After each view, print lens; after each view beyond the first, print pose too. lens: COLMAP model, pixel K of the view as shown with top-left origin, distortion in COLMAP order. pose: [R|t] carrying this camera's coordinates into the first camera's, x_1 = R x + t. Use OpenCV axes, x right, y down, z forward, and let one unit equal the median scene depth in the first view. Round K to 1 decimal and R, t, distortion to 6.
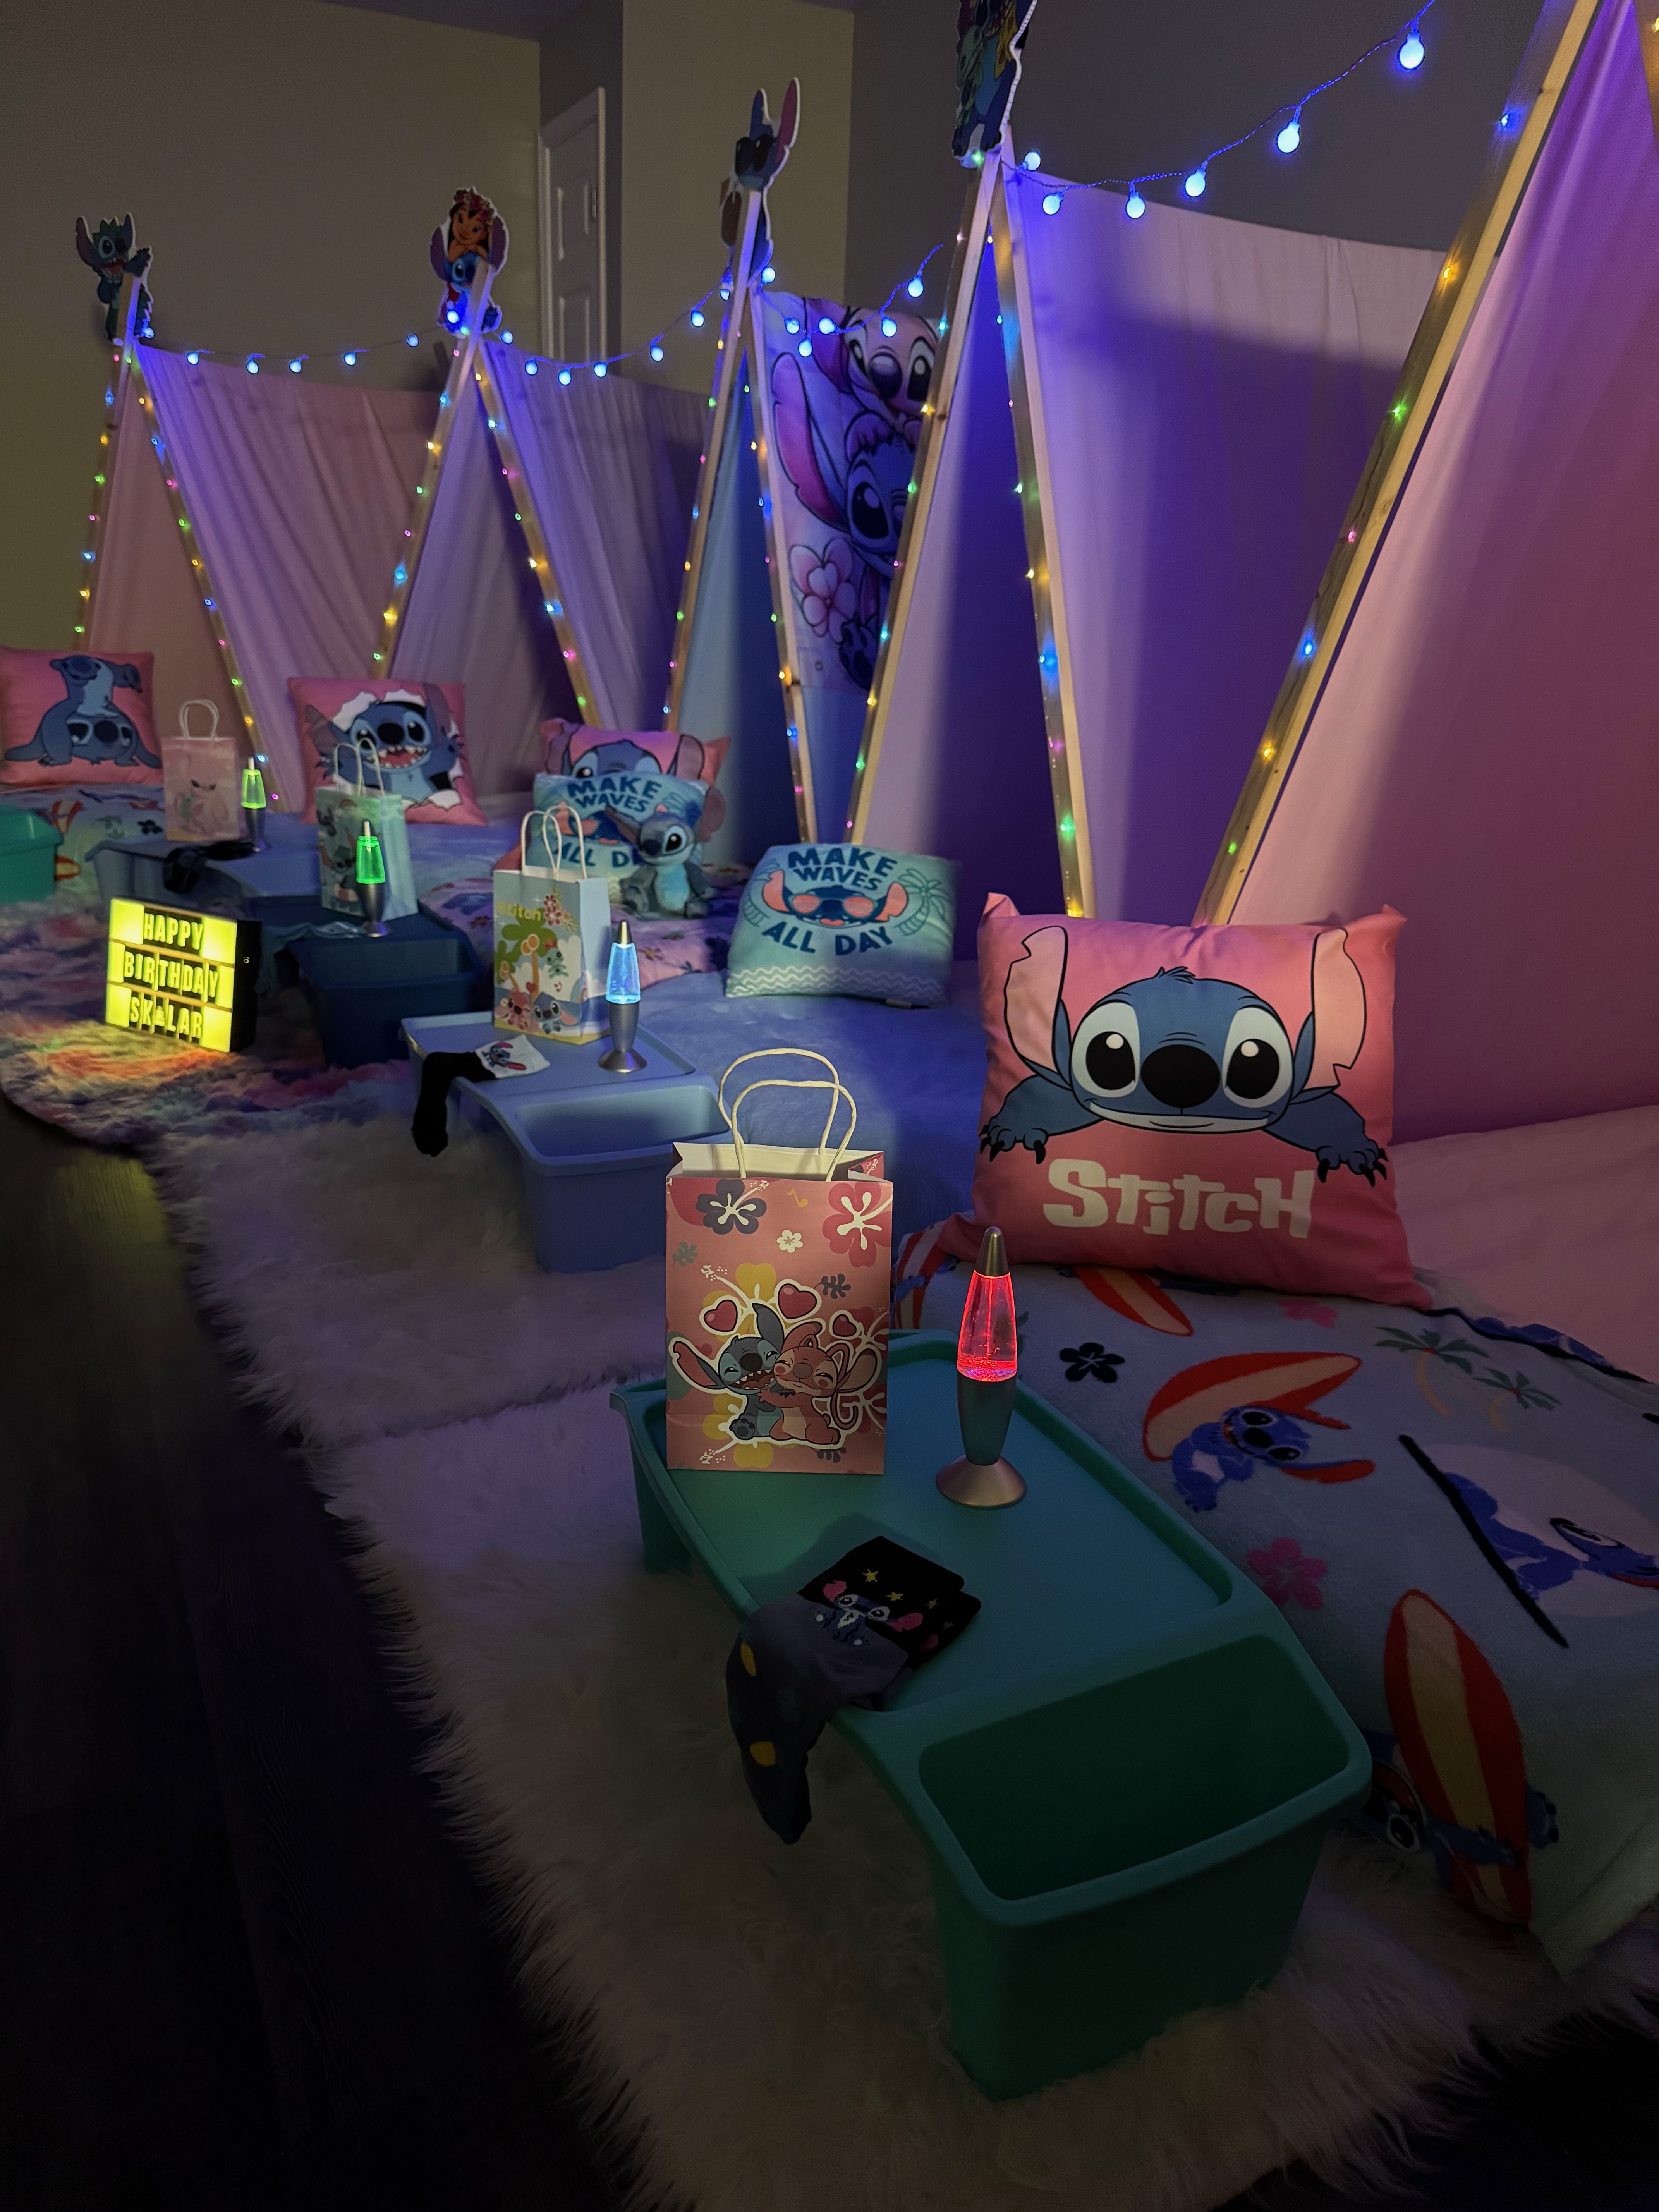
lens RADIAL K [[1559.2, 0, 829.5], [0, 1559.2, 1106.0], [0, 0, 1]] dist [0.139094, -0.259826]
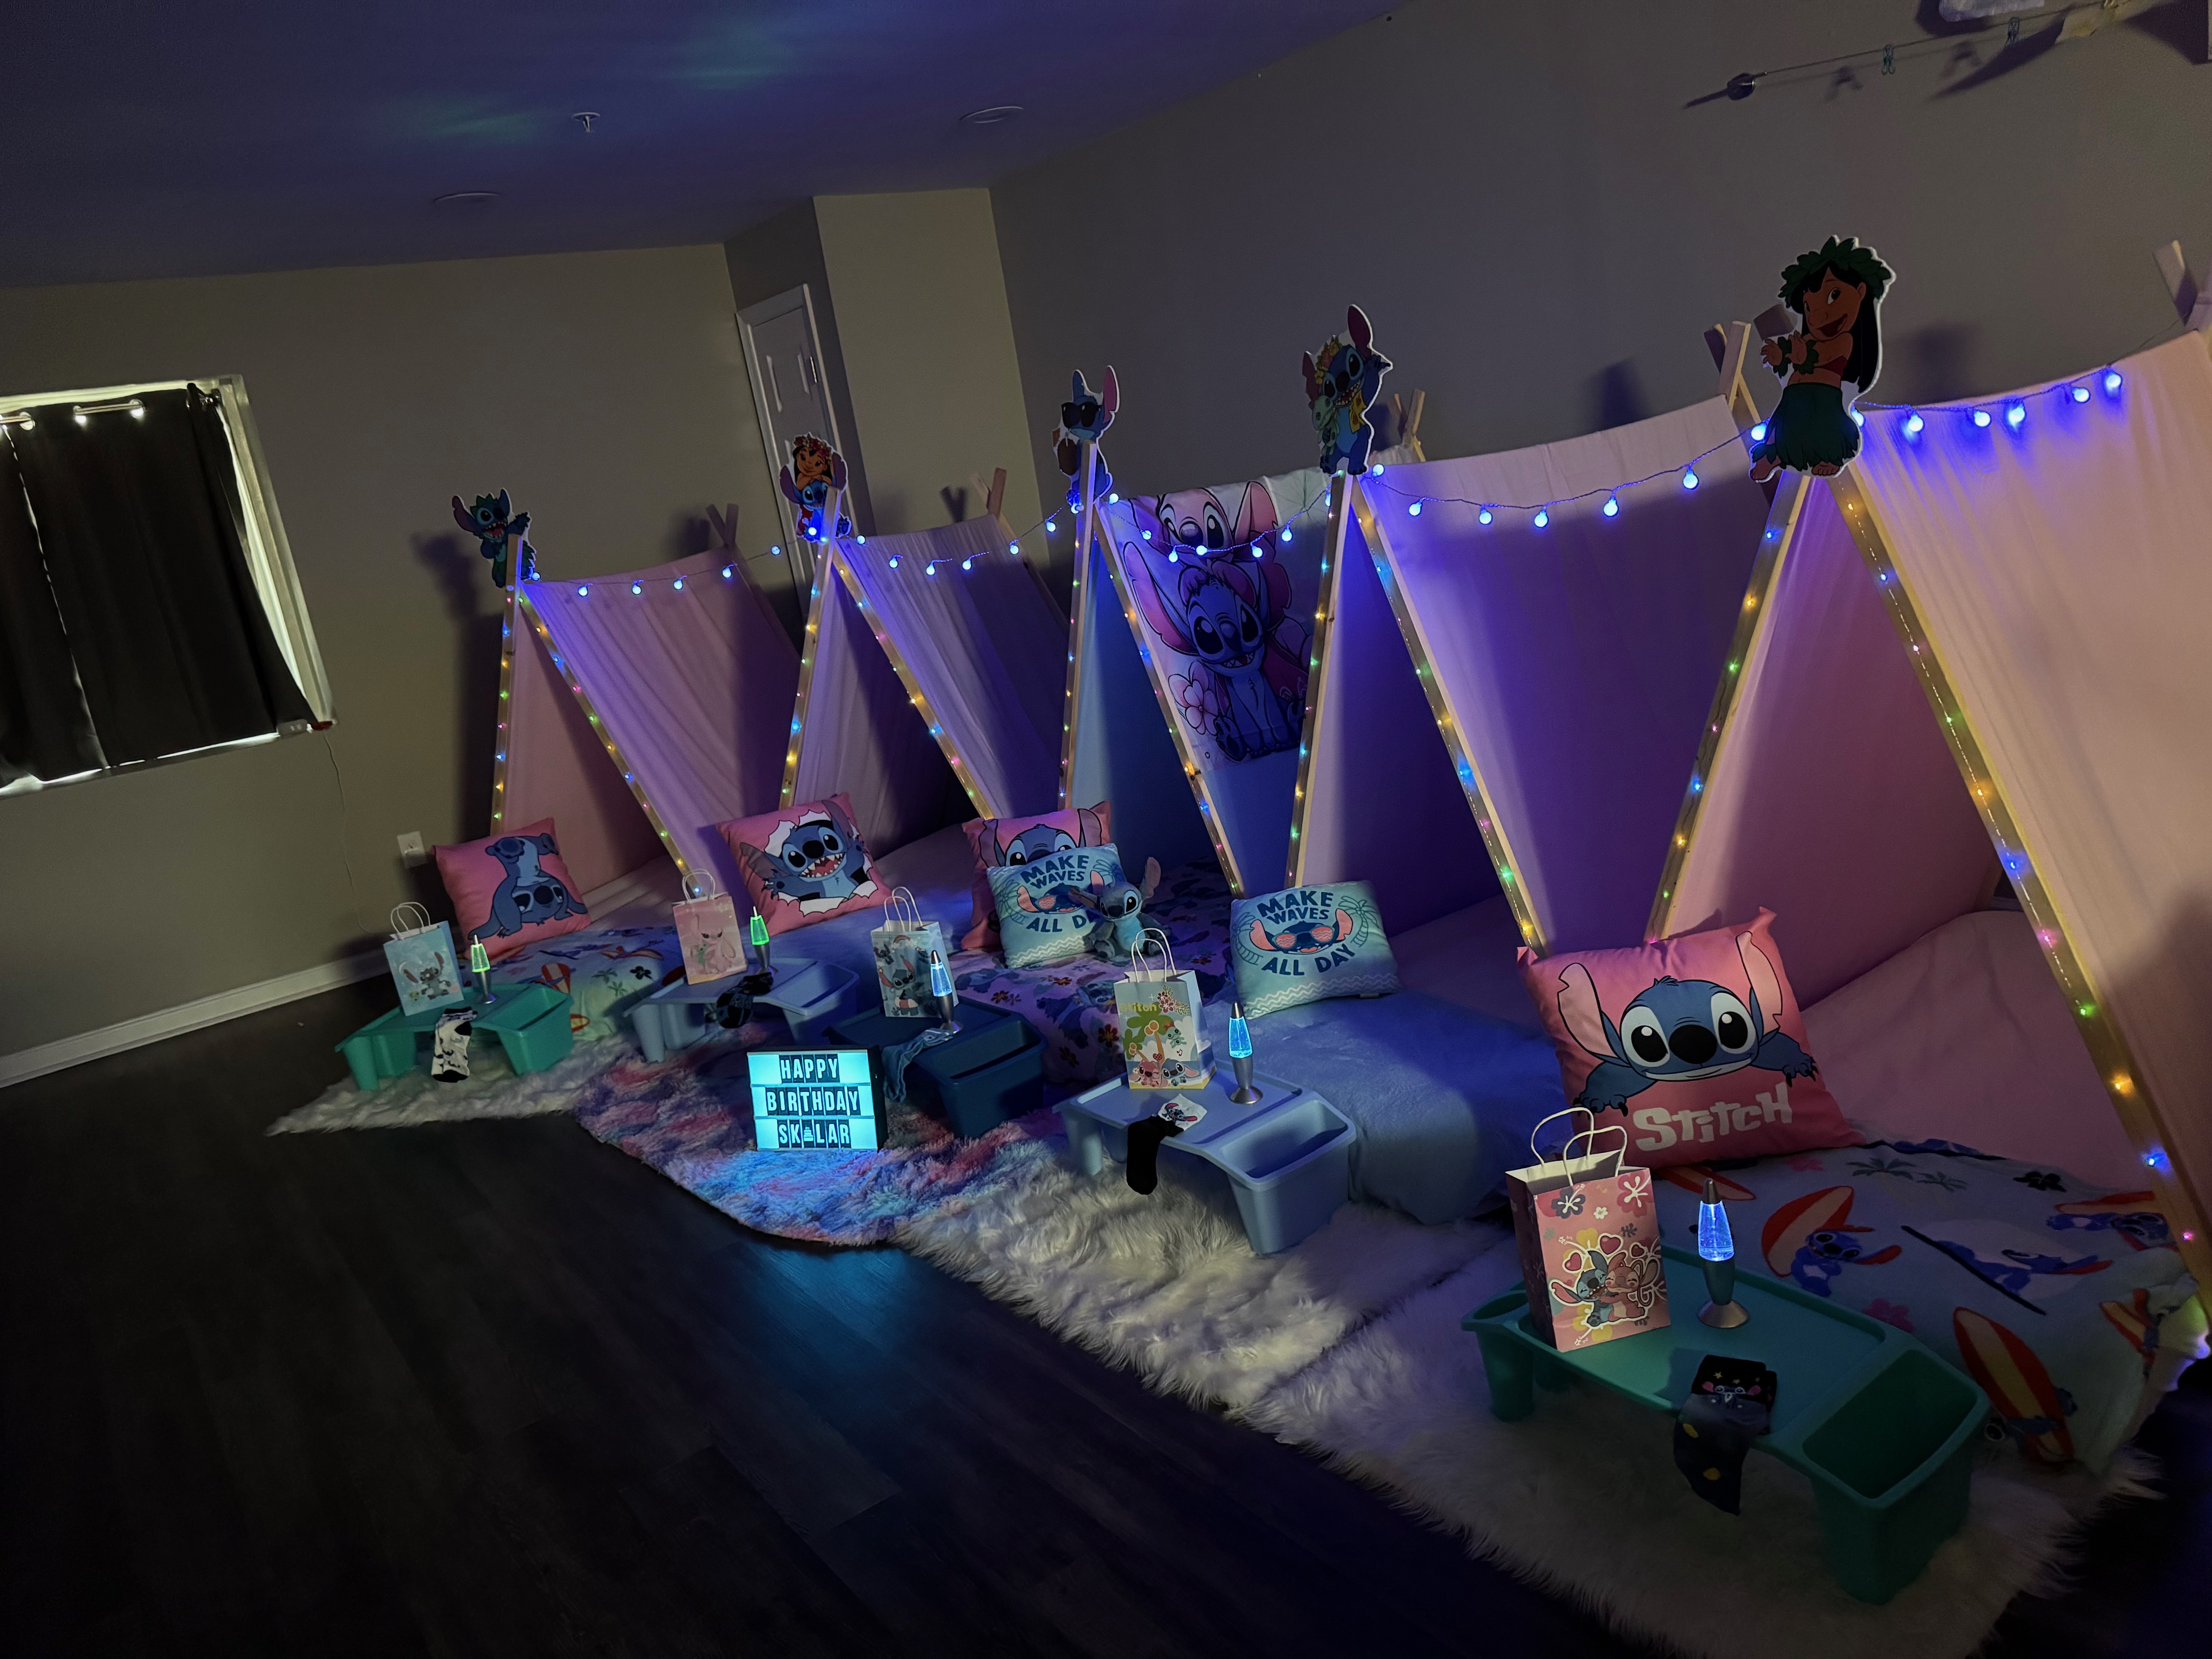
lens RADIAL K [[1559.2, 0, 1110.4], [0, 1559.2, 833.4], [0, 0, 1]] dist [0.139094, -0.259826]
pose [[0.964995, -0.229533, 0.126881, -0.323190], [0.240150, 0.967778, -0.075715, -0.154972], [-0.105414, 0.103535, 0.989024, -0.376255]]
